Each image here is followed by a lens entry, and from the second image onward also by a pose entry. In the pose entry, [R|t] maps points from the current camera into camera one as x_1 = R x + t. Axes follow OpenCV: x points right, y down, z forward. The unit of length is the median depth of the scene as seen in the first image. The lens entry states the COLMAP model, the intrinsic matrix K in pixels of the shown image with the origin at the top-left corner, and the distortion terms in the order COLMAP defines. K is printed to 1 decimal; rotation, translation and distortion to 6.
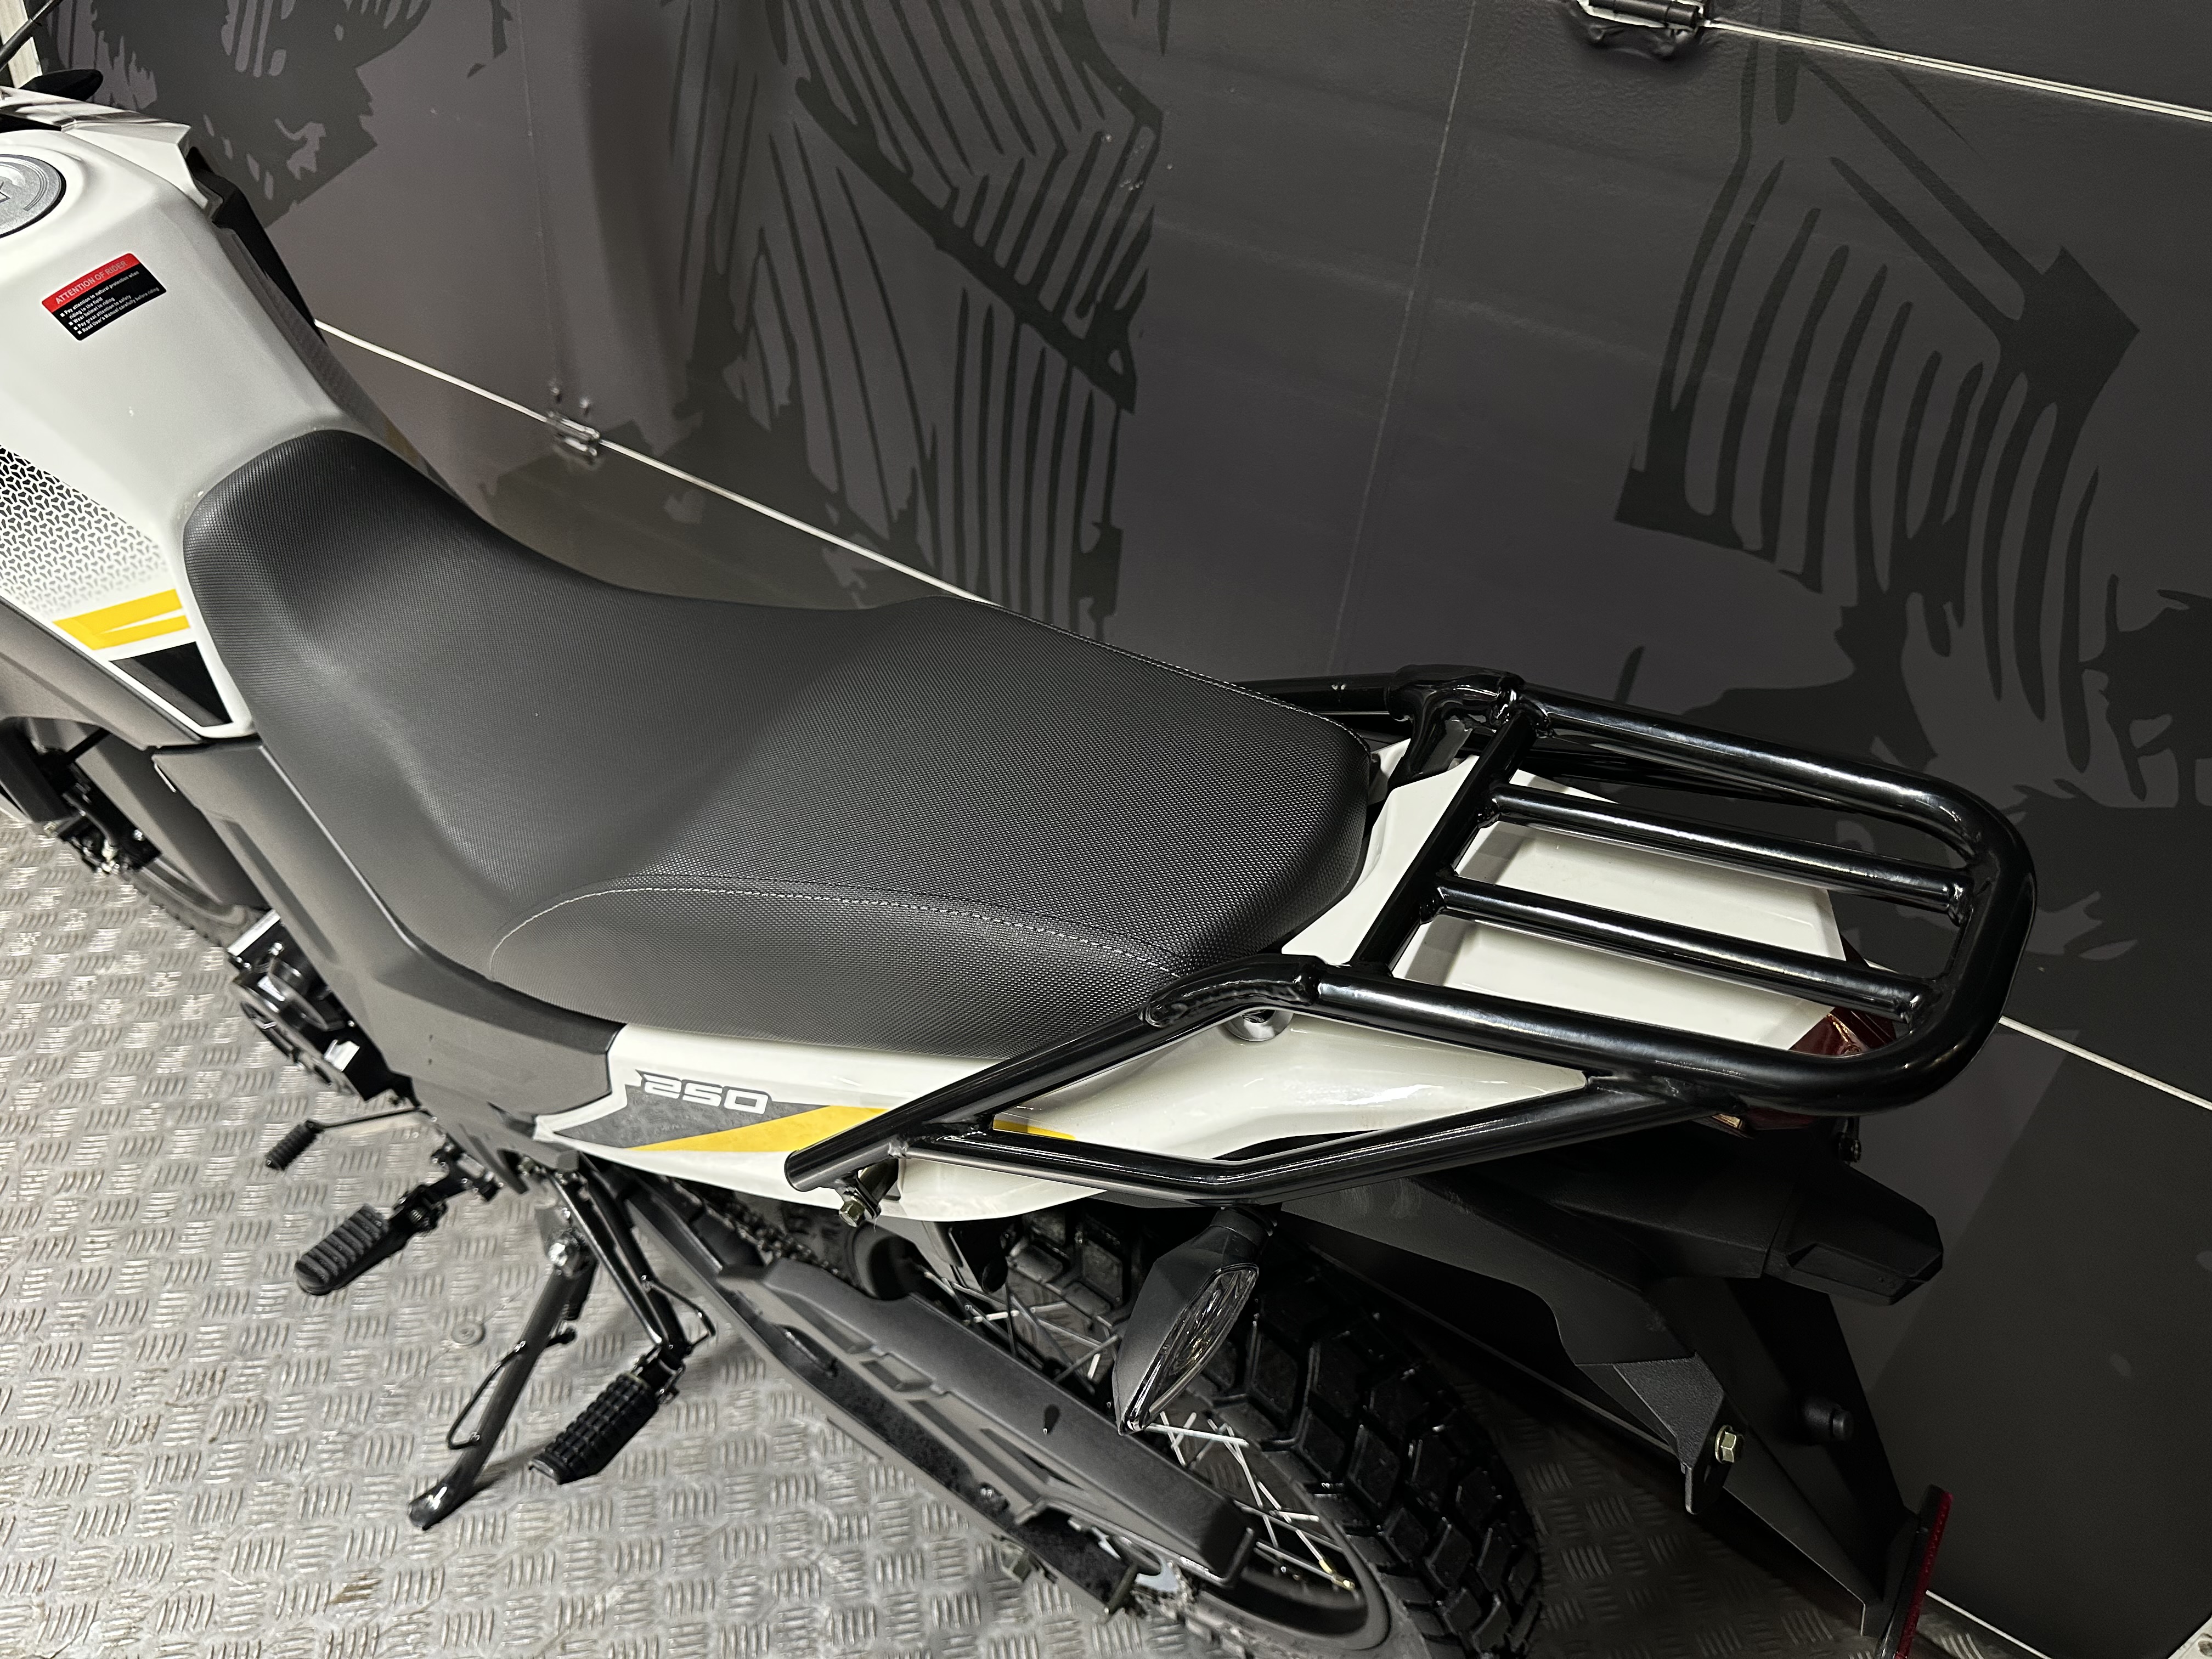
lens RADIAL K [[1599.5, 0, 1106.0], [0, 1599.5, 829.5], [0, 0, 1]] dist [-0.015765, -0.001628]
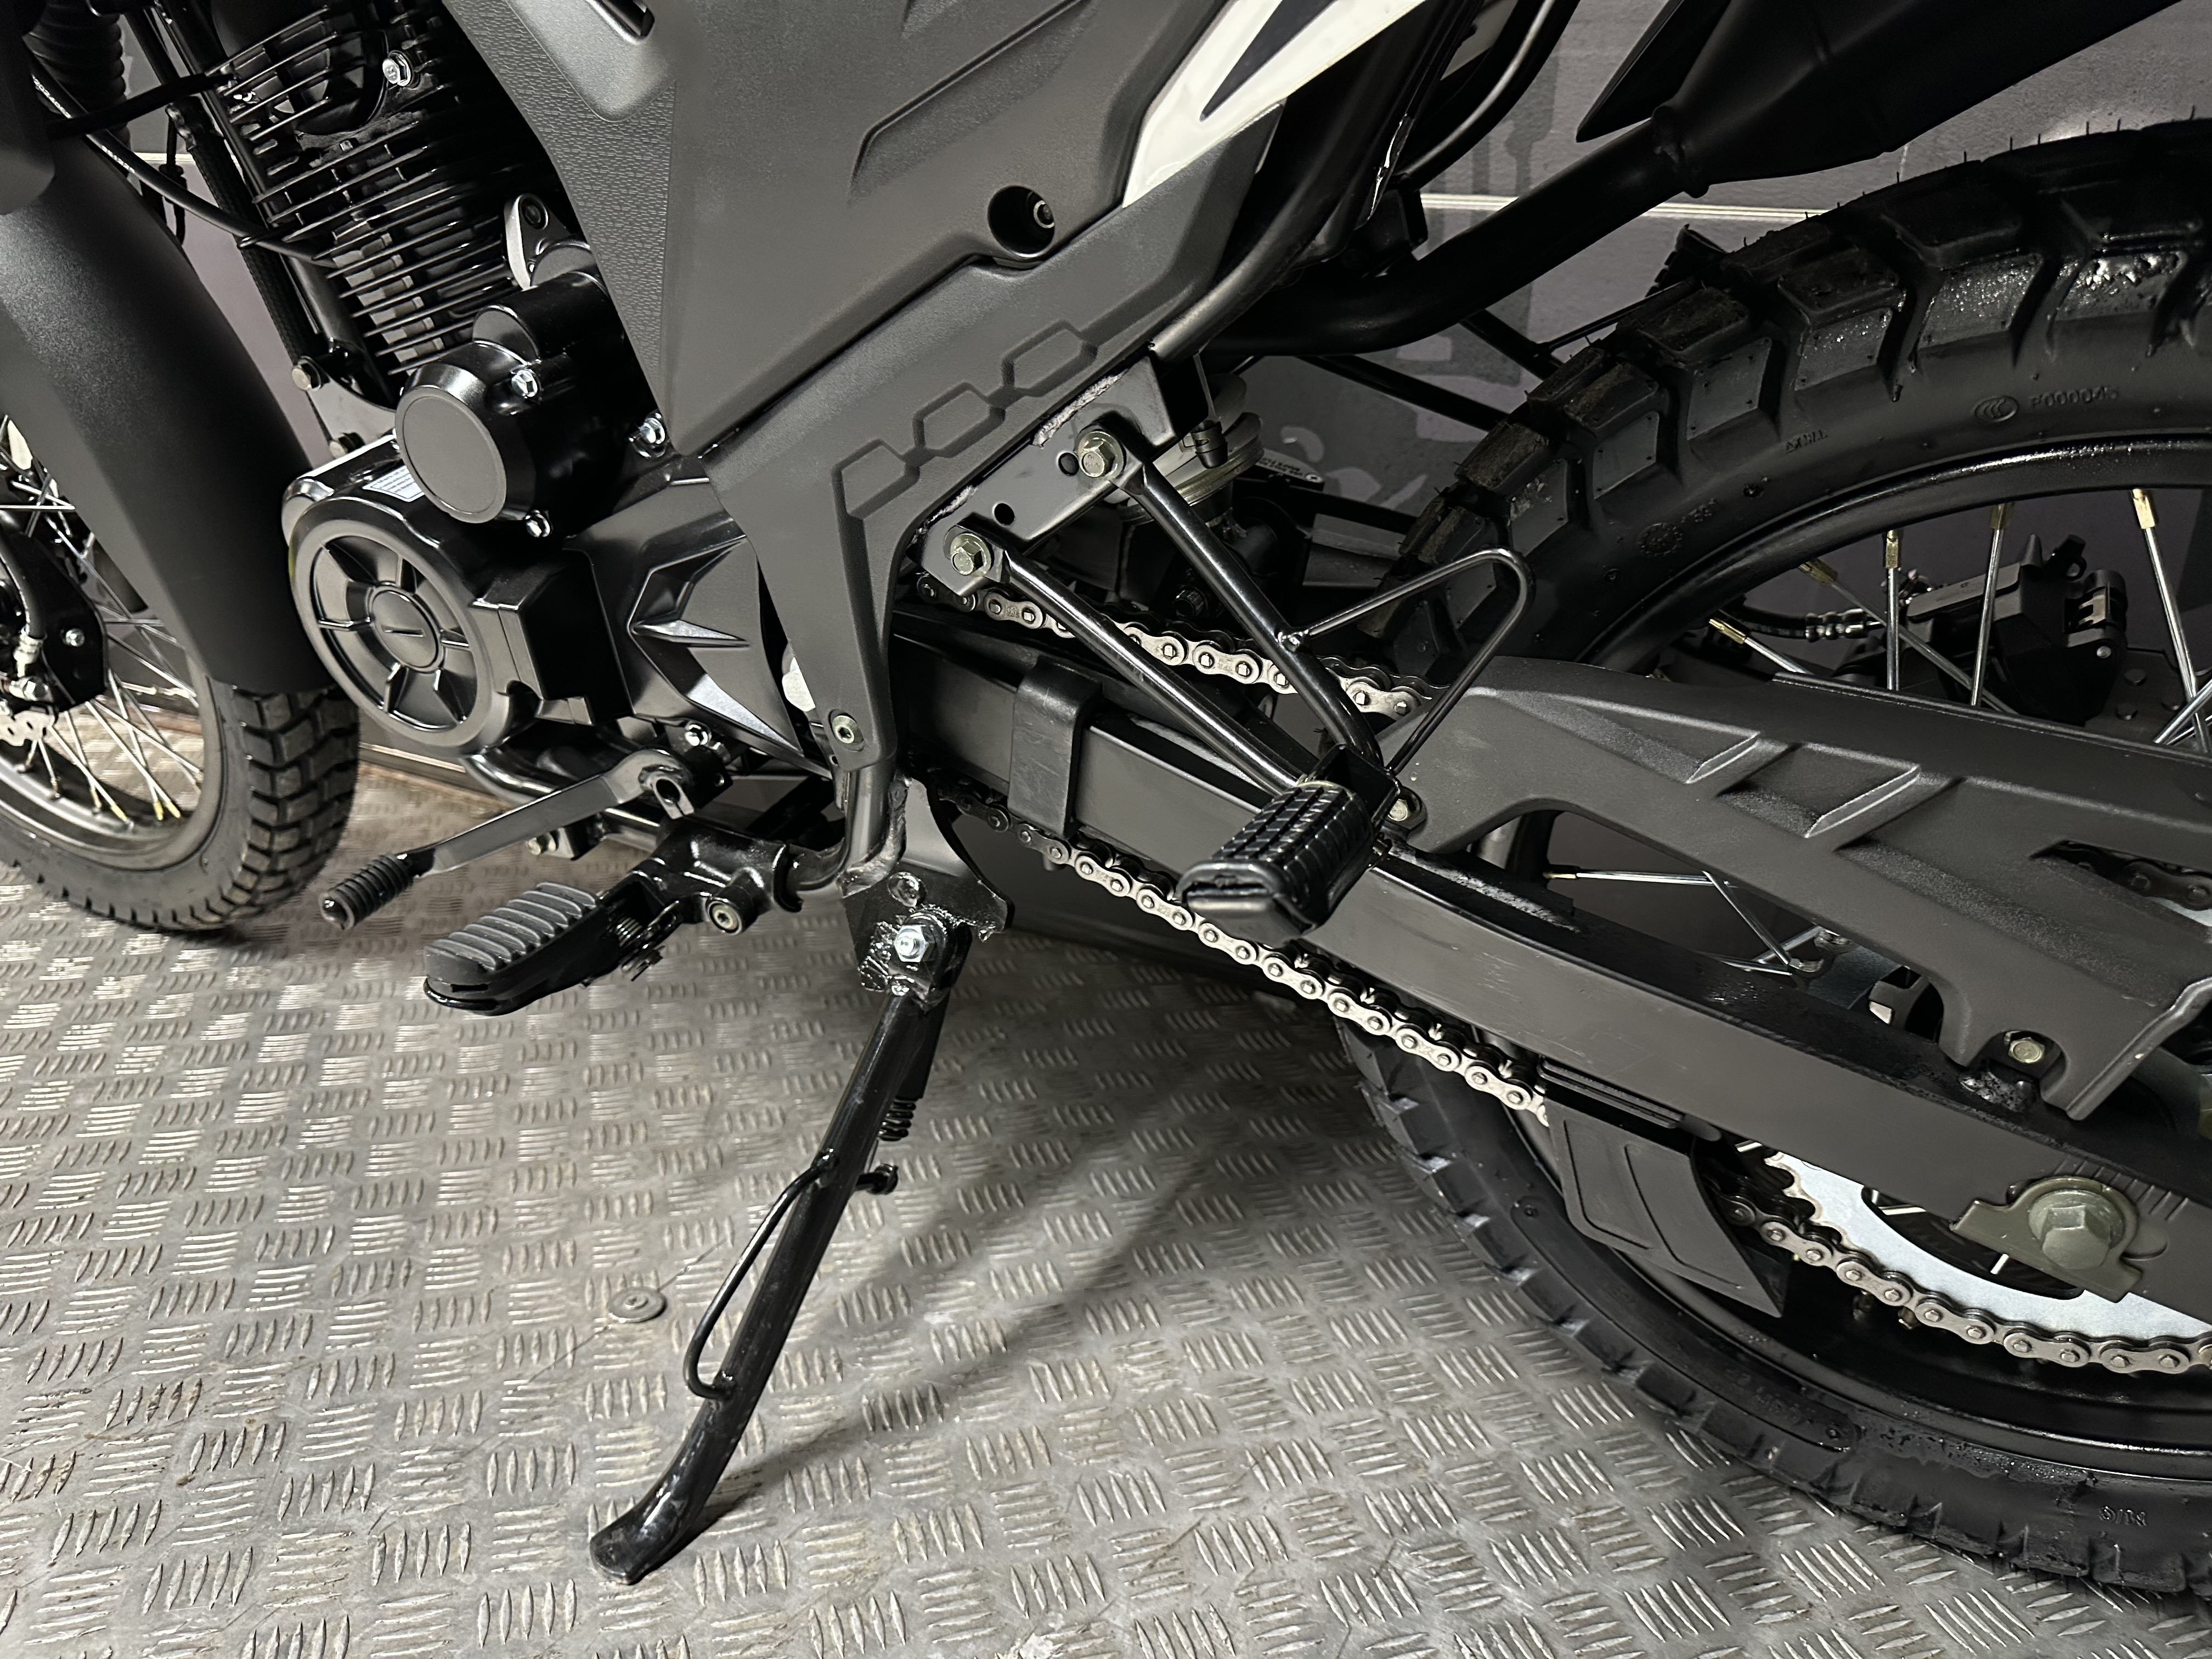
lens RADIAL K [[1599.5, 0, 1106.0], [0, 1599.5, 829.5], [0, 0, 1]] dist [-0.015765, -0.001628]
pose [[0.991466, -0.075999, 0.105924, -0.302324], [0.103087, 0.954410, -0.280134, 0.355371], [-0.079805, 0.288663, 0.954099, 0.420120]]
